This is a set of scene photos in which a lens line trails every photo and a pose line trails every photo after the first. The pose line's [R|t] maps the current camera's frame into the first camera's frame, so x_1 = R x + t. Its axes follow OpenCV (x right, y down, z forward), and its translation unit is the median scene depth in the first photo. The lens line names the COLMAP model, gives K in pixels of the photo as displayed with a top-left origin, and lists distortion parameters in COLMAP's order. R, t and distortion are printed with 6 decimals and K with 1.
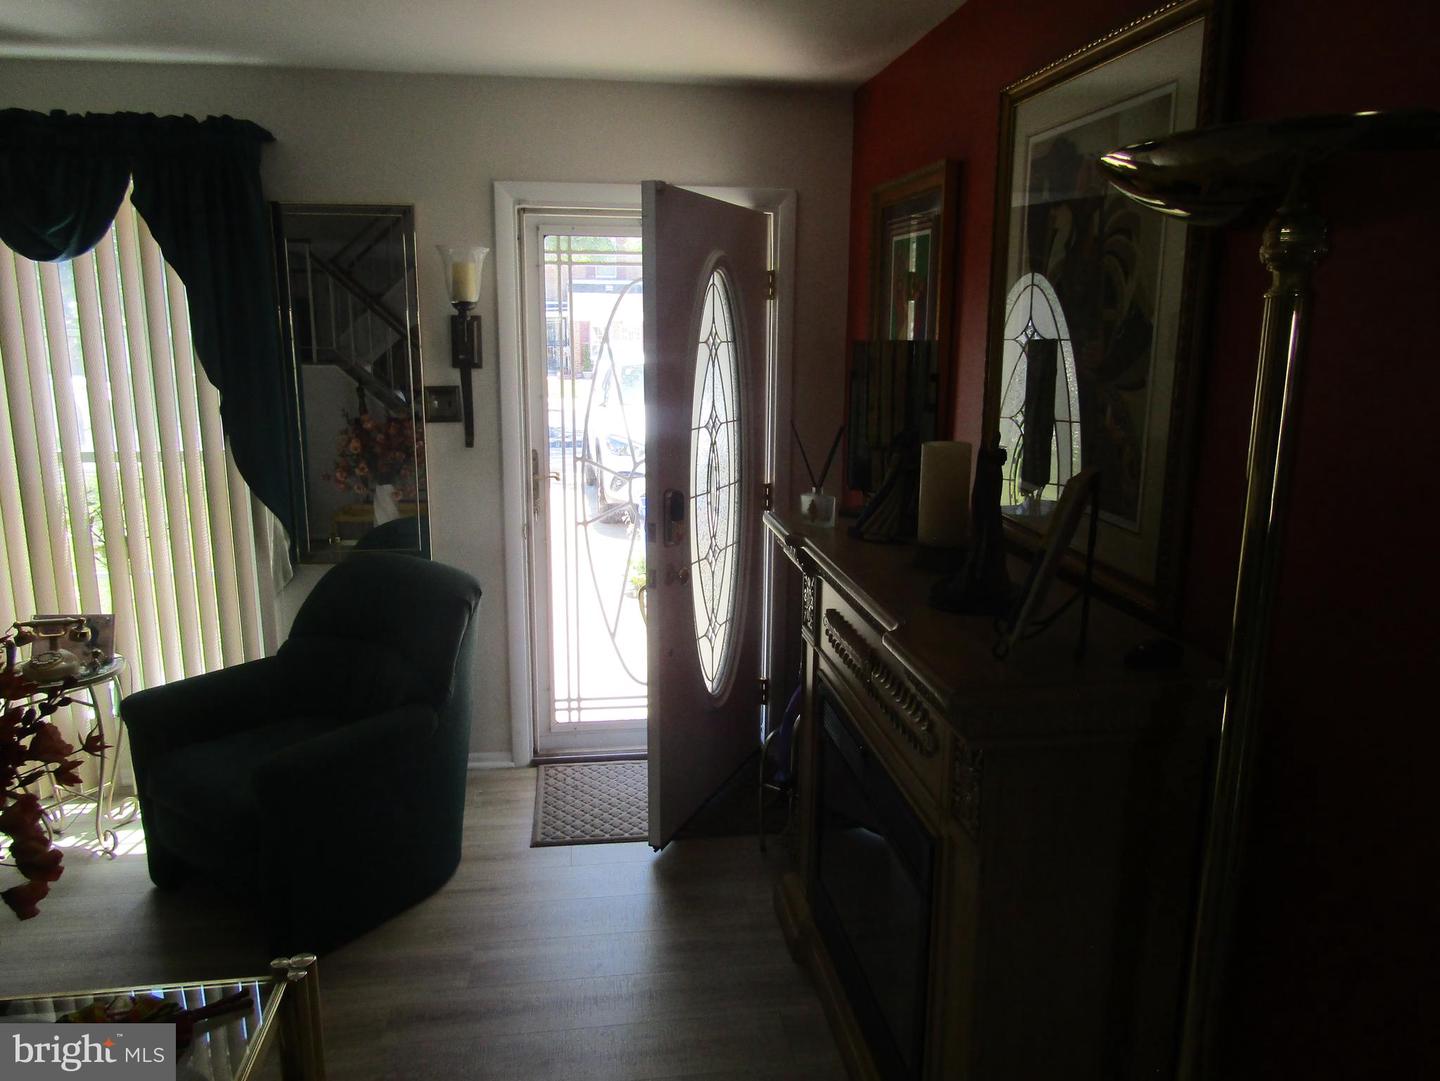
lens RADIAL K [[1024.4, 0, 734.6], [0, 1024.4, 541.0], [0, 0, 1]] dist [-0.013306, 0.009479]
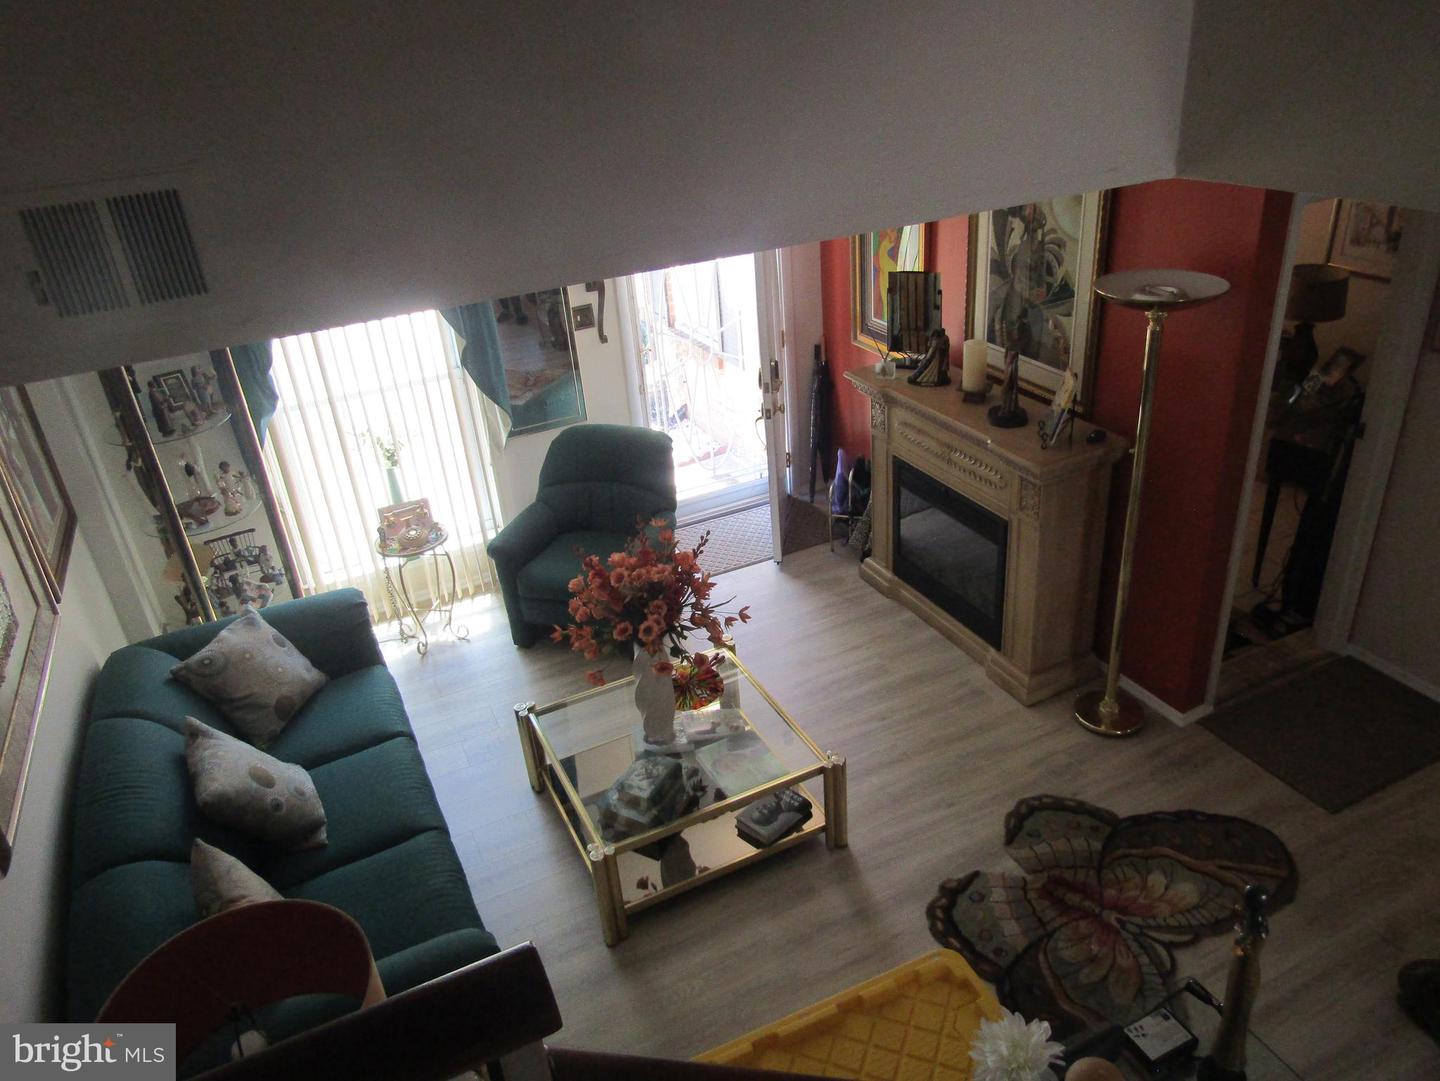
lens RADIAL K [[1024.4, 0, 723.4], [0, 1024.4, 540.0], [0, 0, 1]] dist [-0.013306, 0.009479]
pose [[0.955351, -0.202958, 0.214738, -0.894464], [0.138831, 0.949874, 0.280117, -0.401178], [-0.260826, -0.237798, 0.935640, -1.019449]]
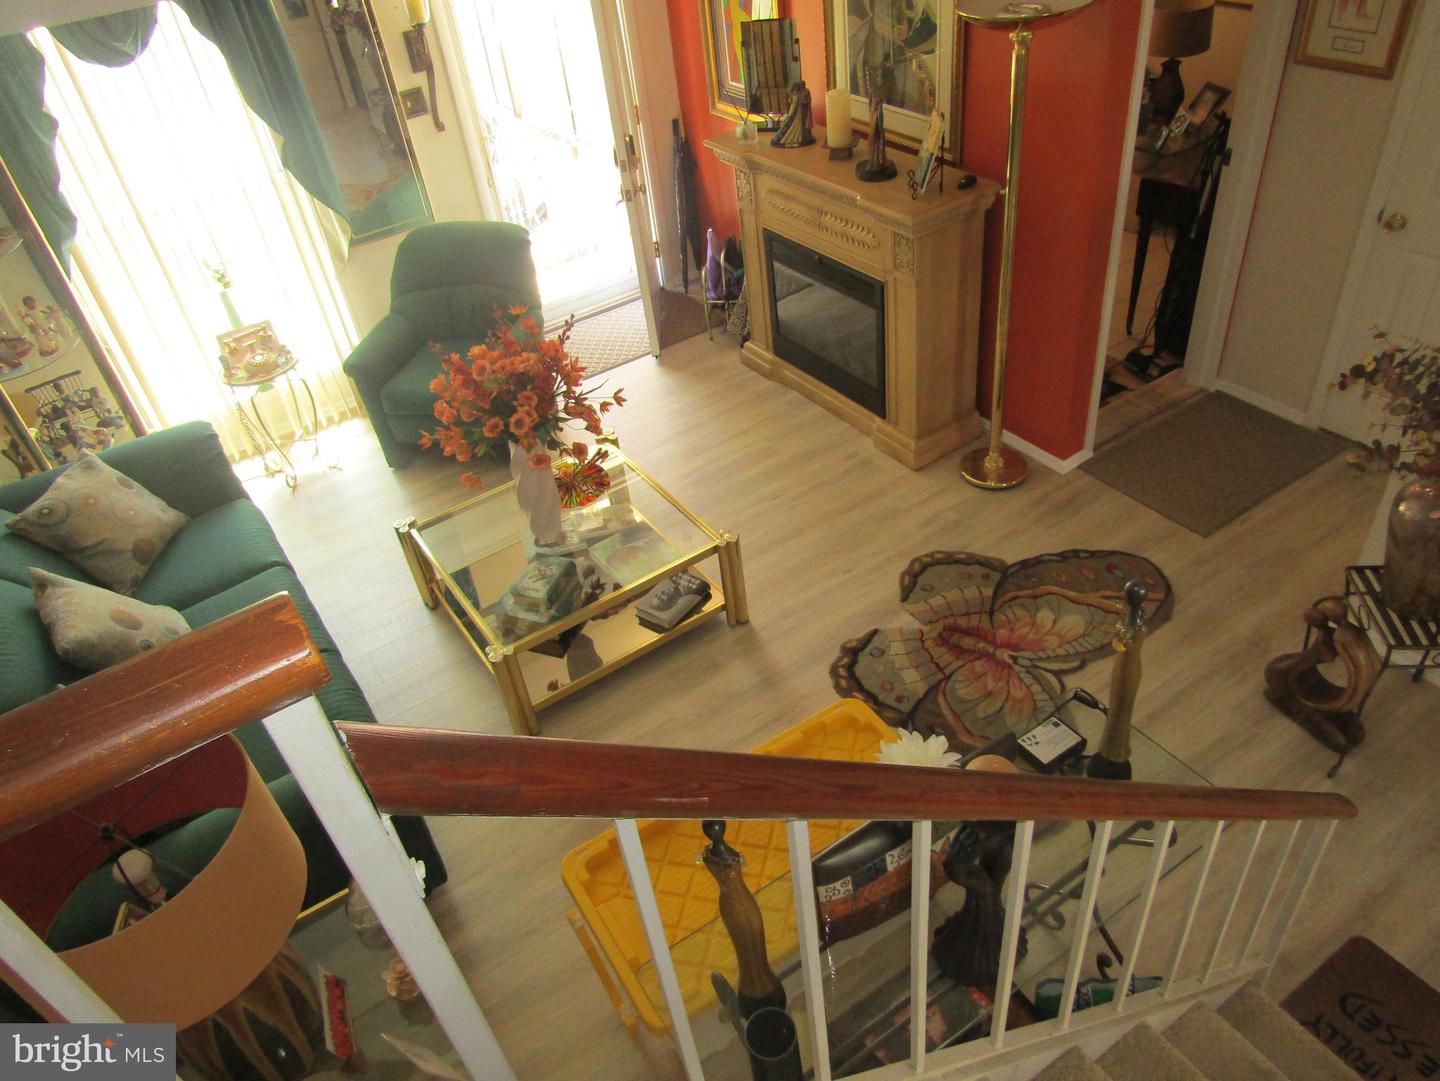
lens RADIAL K [[1024.4, 0, 723.5], [0, 1024.4, 540.1], [0, 0, 1]] dist [-0.013306, 0.009479]
pose [[0.903272, -0.340809, 0.260672, -0.871942], [0.196062, 0.868237, 0.455768, -0.310354], [-0.381655, -0.360574, 0.851073, -0.995710]]
